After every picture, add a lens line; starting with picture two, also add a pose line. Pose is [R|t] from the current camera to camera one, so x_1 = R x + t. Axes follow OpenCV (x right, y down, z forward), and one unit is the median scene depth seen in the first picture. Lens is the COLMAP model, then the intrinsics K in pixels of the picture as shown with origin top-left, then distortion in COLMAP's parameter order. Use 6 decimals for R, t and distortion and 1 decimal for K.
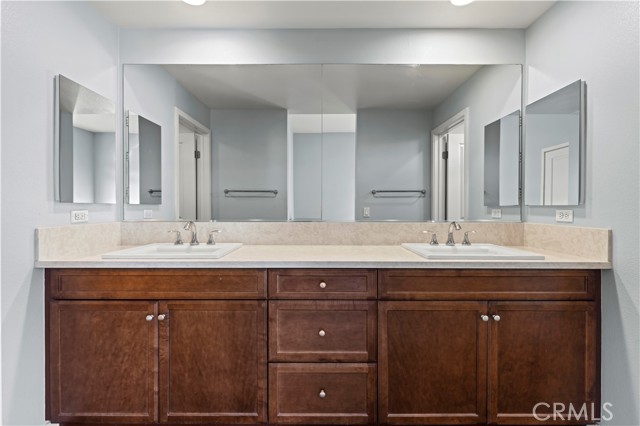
lens RADIAL K [[292.1, 0, 316.4], [0, 292.1, 208.7], [0, 0, 1]] dist [-0.000375, 0.000156]
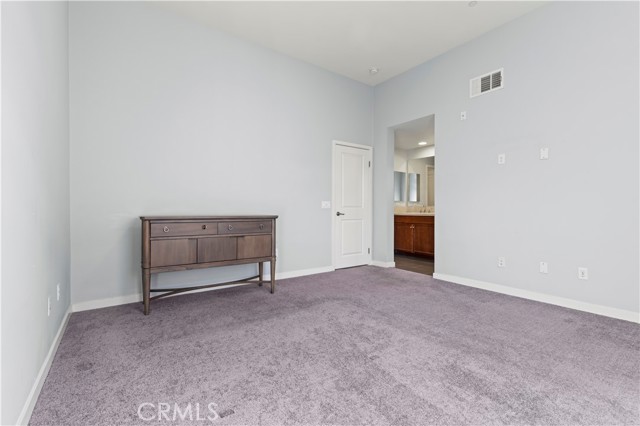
lens RADIAL K [[292.1, 0, 319.1], [0, 292.1, 210.1], [0, 0, 1]] dist [-0.000375, 0.000156]
pose [[0.594717, 0.005556, -0.803916, 1.691269], [-0.001269, 0.999981, 0.005971, 0.081608], [0.803934, -0.002531, 0.594713, -2.147168]]
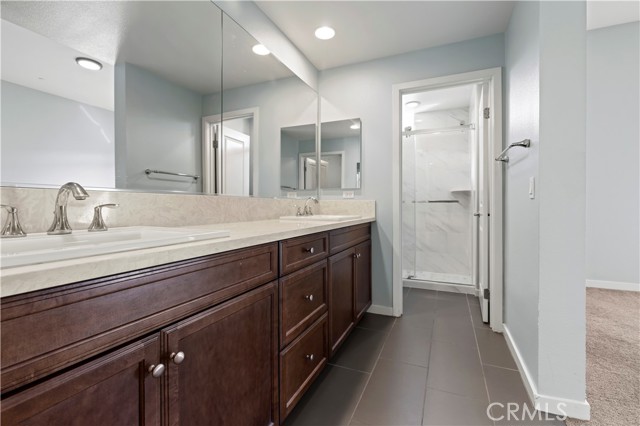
lens RADIAL K [[292.1, 0, 316.0], [0, 292.1, 211.8], [0, 0, 1]] dist [-0.000375, 0.000156]
pose [[0.398969, -0.017168, 0.916804, -0.750737], [0.008468, 0.999851, 0.015038, 0.093109], [-0.916925, 0.001763, 0.399055, 0.480245]]
